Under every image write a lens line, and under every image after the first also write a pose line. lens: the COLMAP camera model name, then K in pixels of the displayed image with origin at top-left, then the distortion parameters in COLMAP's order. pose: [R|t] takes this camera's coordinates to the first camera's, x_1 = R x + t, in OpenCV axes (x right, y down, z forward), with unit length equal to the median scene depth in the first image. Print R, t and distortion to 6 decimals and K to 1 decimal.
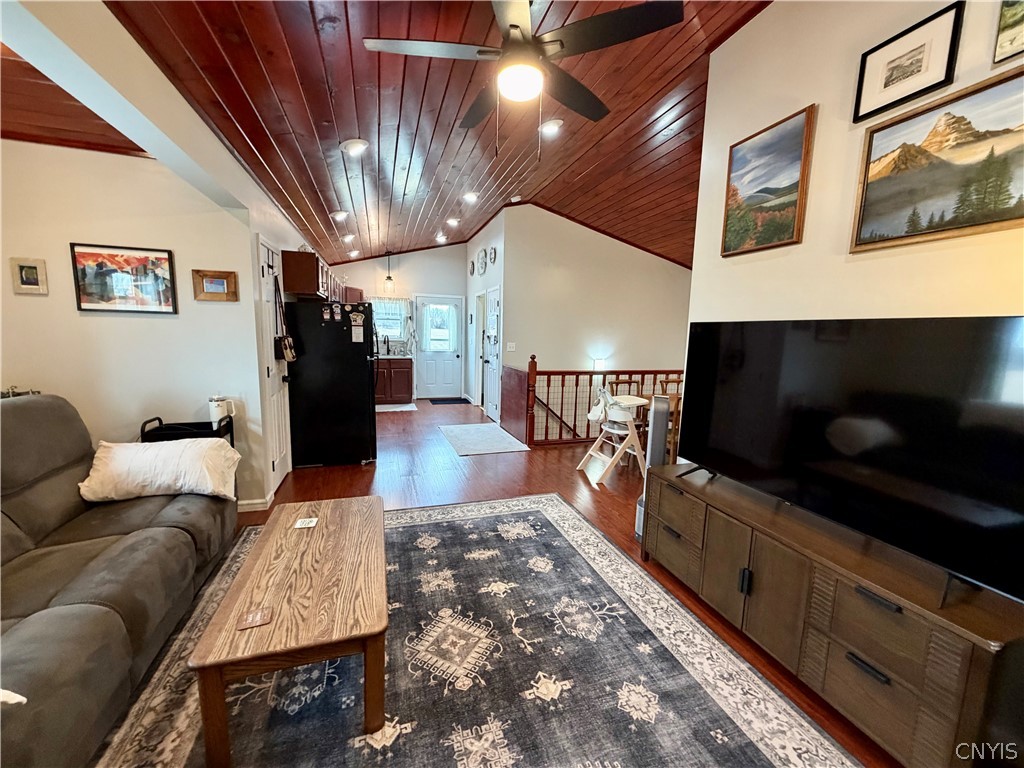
lens RADIAL K [[406.2, 0, 509.4], [0, 406.2, 386.4], [0, 0, 1]] dist [-0.000299, 0.000206]
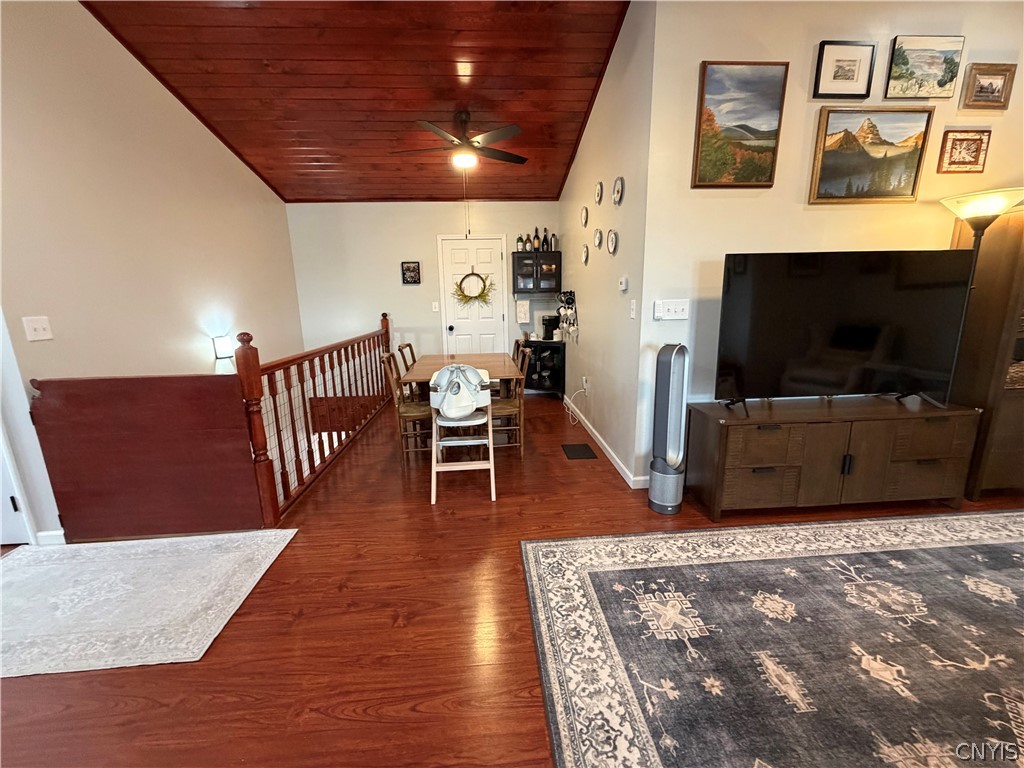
lens RADIAL K [[406.2, 0, 510.0], [0, 406.2, 385.9], [0, 0, 1]] dist [-0.000299, 0.000206]
pose [[0.246295, -0.232591, 0.940872, -0.609867], [0.159846, 0.967231, 0.197264, -0.128304], [-0.955923, 0.101810, 0.275403, 1.246413]]
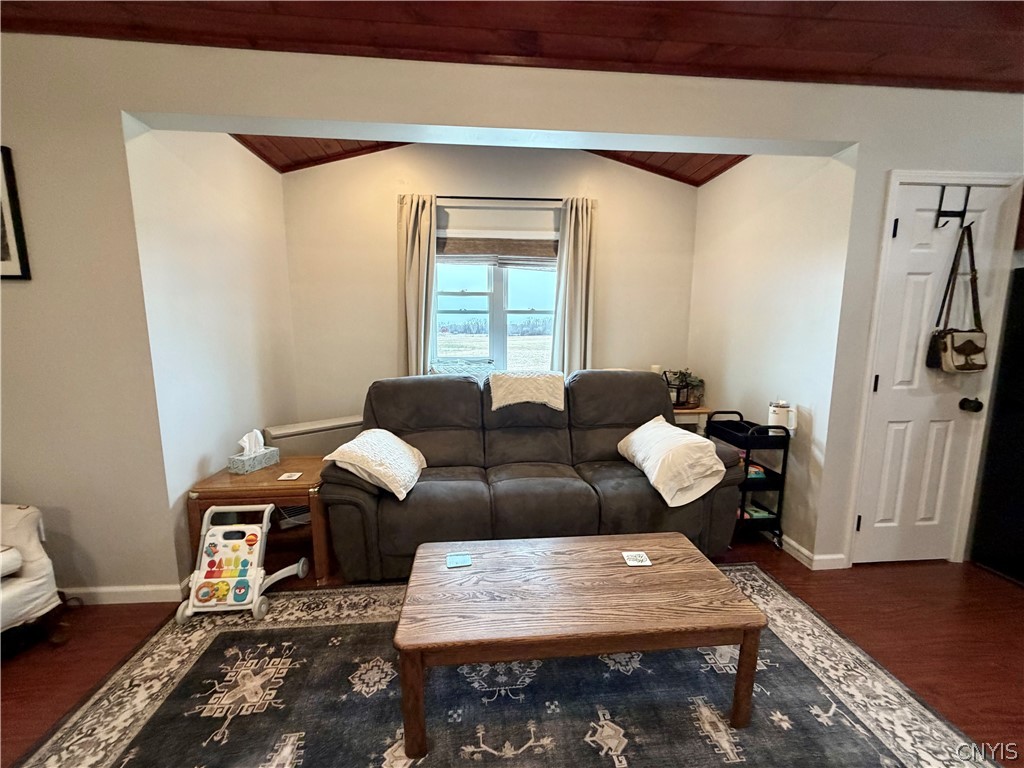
lens RADIAL K [[406.2, 0, 509.7], [0, 406.2, 386.9], [0, 0, 1]] dist [-0.000299, 0.000206]
pose [[-0.222774, 0.113426, -0.968249, 0.237762], [-0.138451, 0.979460, 0.146594, -0.058789], [0.964989, 0.166713, -0.202494, 0.758866]]
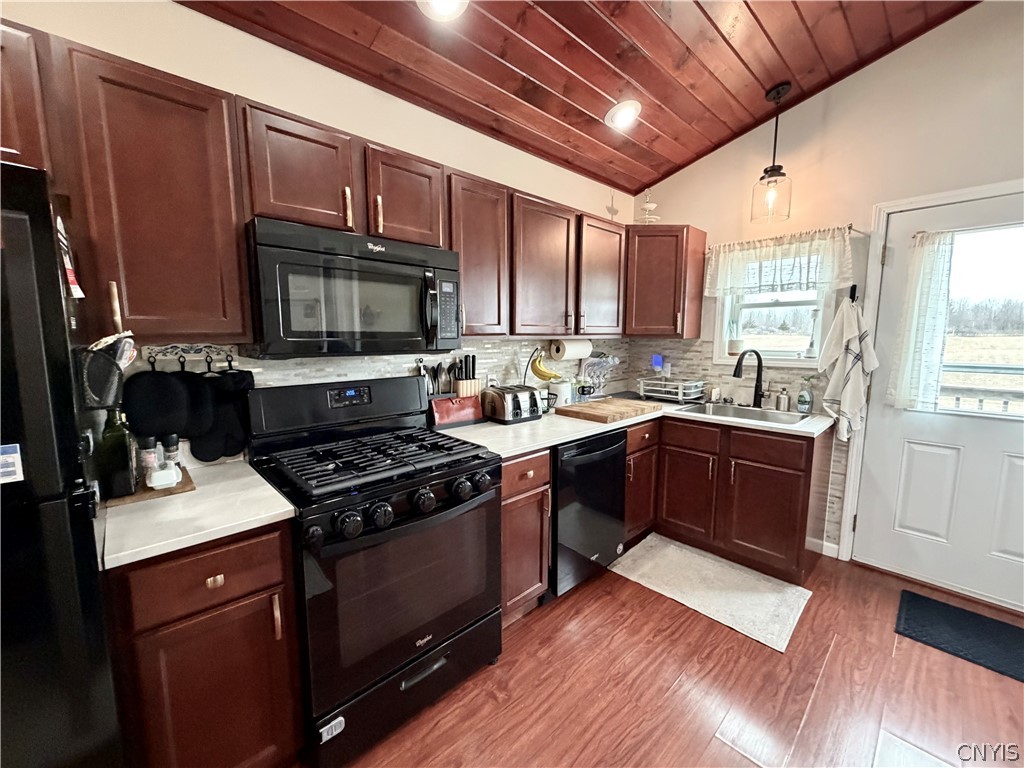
lens RADIAL K [[406.2, 0, 510.3], [0, 406.2, 386.8], [0, 0, 1]] dist [-0.000299, 0.000206]
pose [[0.426934, 0.086202, -0.900165, -0.258350], [-0.111049, 0.992909, 0.042415, -0.280963], [0.897439, 0.081854, 0.433479, 2.160504]]
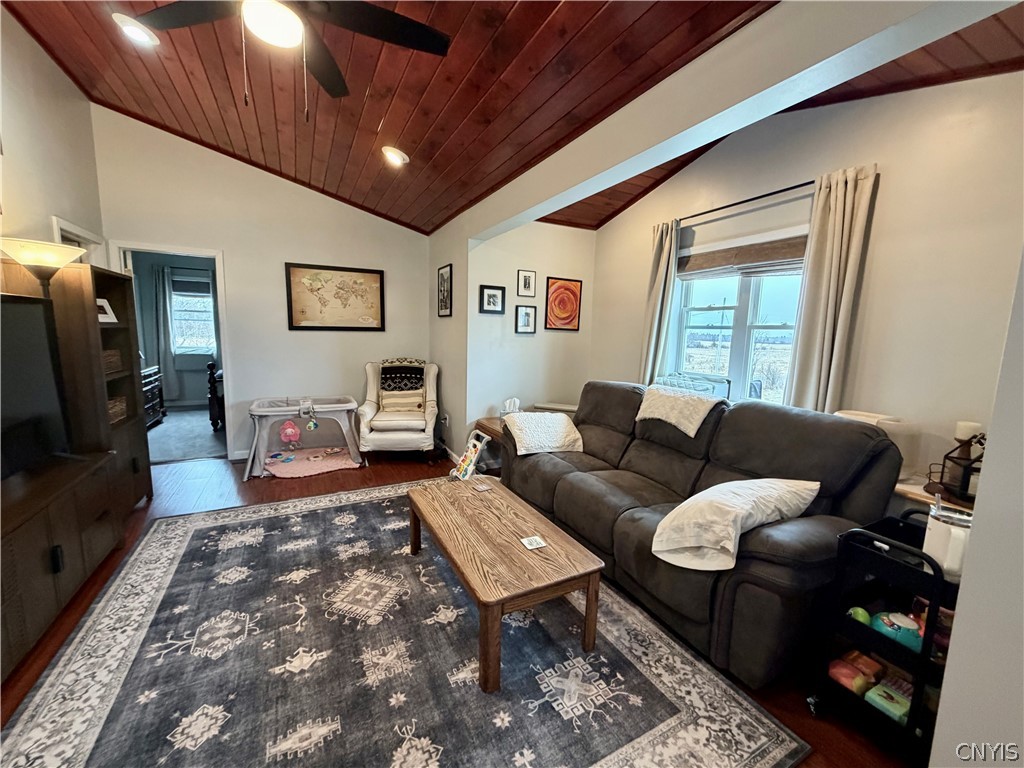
lens RADIAL K [[406.2, 0, 509.6], [0, 406.2, 387.5], [0, 0, 1]] dist [-0.000299, 0.000206]
pose [[-0.984158, -0.027986, -0.175072, -0.243573], [-0.073920, 0.962311, 0.261711, -0.201591], [0.161150, 0.270506, -0.949135, 1.537088]]
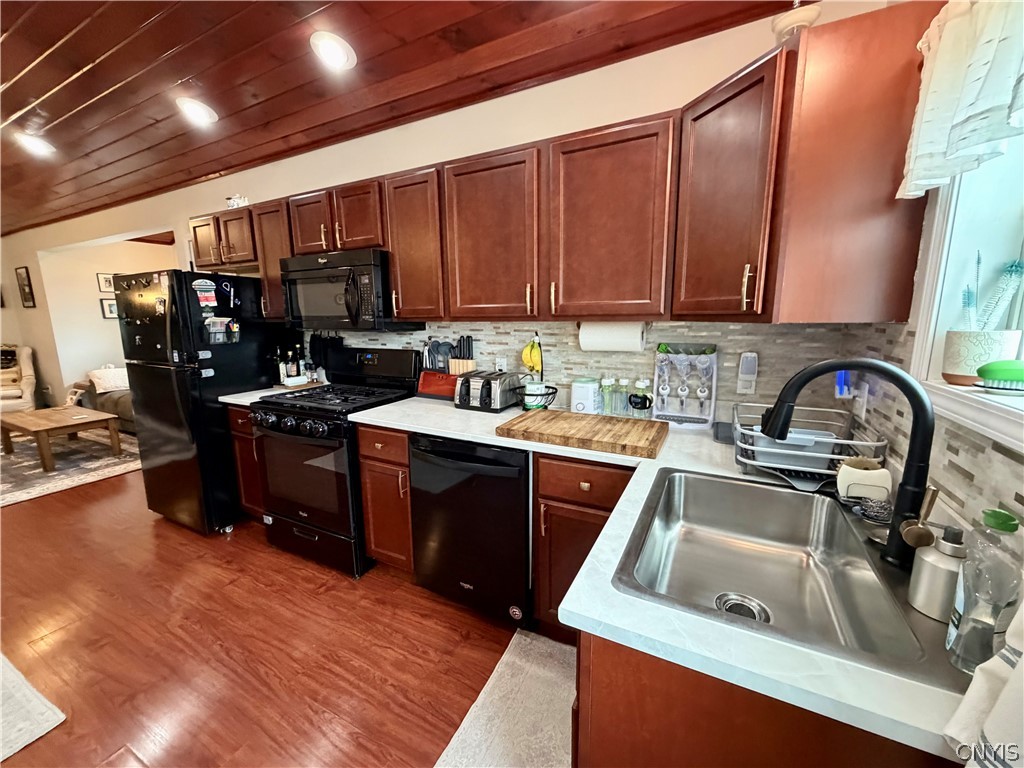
lens RADIAL K [[406.2, 0, 509.2], [0, 406.2, 385.9], [0, 0, 1]] dist [-0.000299, 0.000206]
pose [[-0.706066, 0.103238, -0.700580, -0.528146], [-0.105574, 0.962914, 0.248296, -0.439891], [0.700232, 0.249277, -0.668982, 3.226350]]
